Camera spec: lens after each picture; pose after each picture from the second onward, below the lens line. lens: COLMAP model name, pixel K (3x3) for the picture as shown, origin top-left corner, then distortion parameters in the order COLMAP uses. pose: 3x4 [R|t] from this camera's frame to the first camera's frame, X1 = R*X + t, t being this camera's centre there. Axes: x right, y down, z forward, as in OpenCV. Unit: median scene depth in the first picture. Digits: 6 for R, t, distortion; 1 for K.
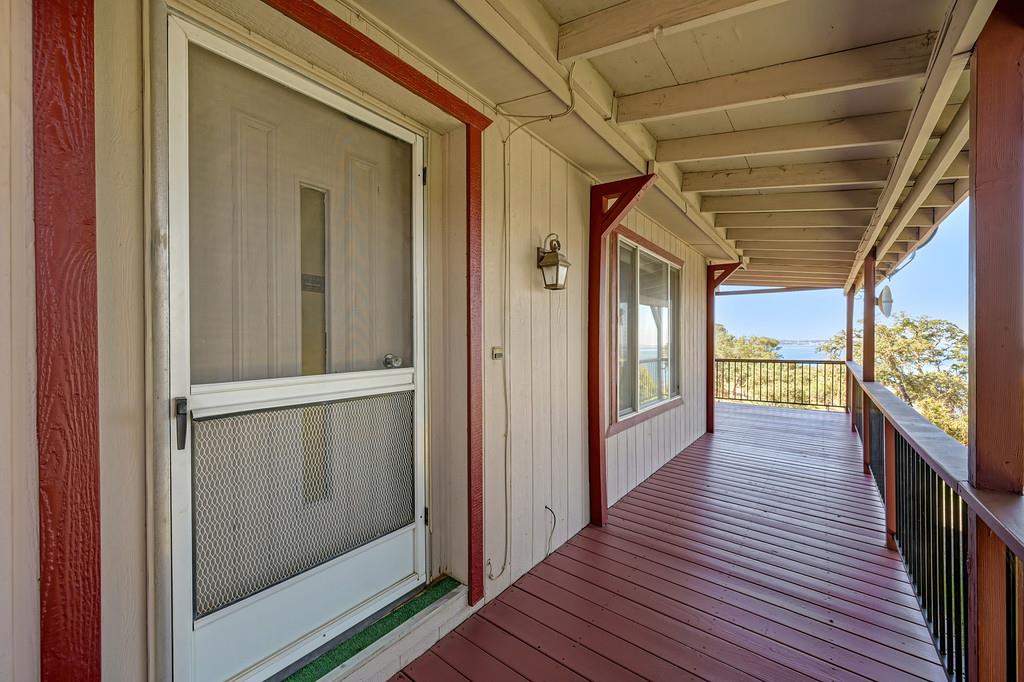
lens RADIAL K [[417.0, 0, 514.0], [0, 417.0, 343.1], [0, 0, 1]] dist [-0.001058, -0.000170]
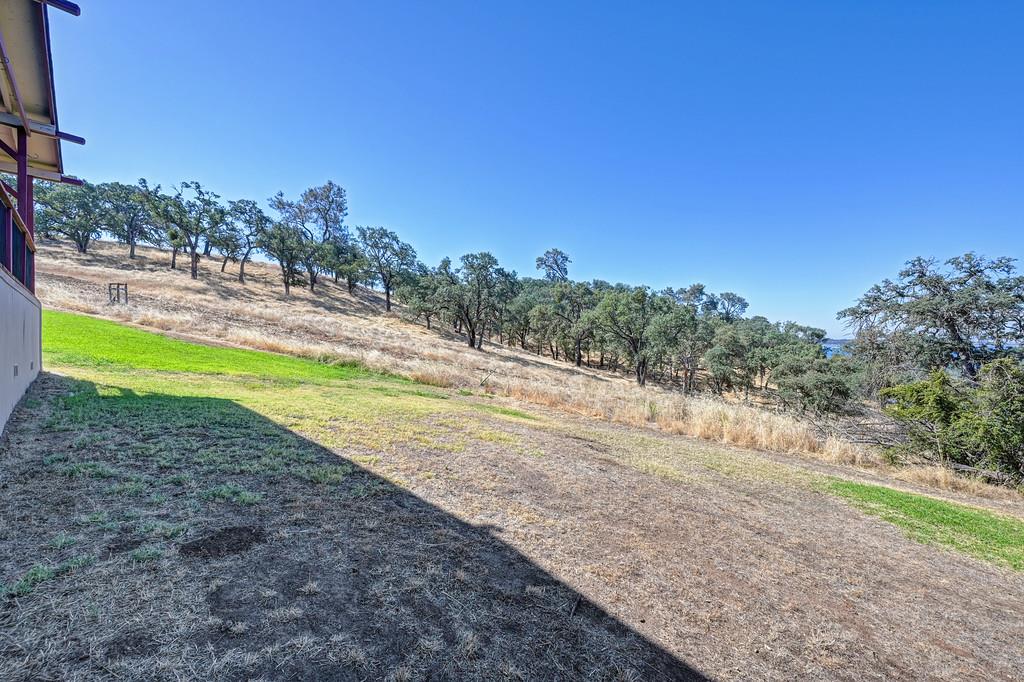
lens RADIAL K [[406.4, 0, 512.0], [0, 406.4, 341.0], [0, 0, 1]] dist [-0.000944, 0.000070]
pose [[0.993311, 0.005183, -0.115356, 0.251553], [-0.005660, 0.999977, -0.003804, 0.071357], [0.115334, 0.004431, 0.993317, 0.239089]]
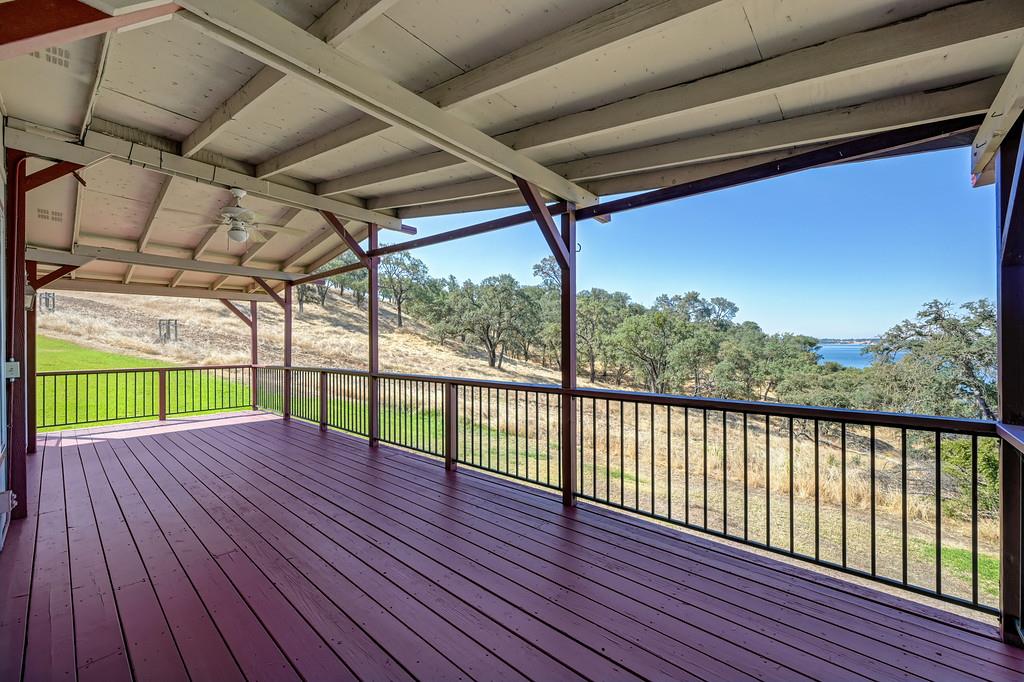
lens RADIAL K [[406.4, 0, 512.0], [0, 406.4, 341.0], [0, 0, 1]] dist [-0.000944, 0.000070]
pose [[0.996530, -0.000990, -0.083231, 0.134034], [0.000697, 0.999993, -0.003543, -0.000847], [0.083234, 0.003473, 0.996524, 0.185790]]
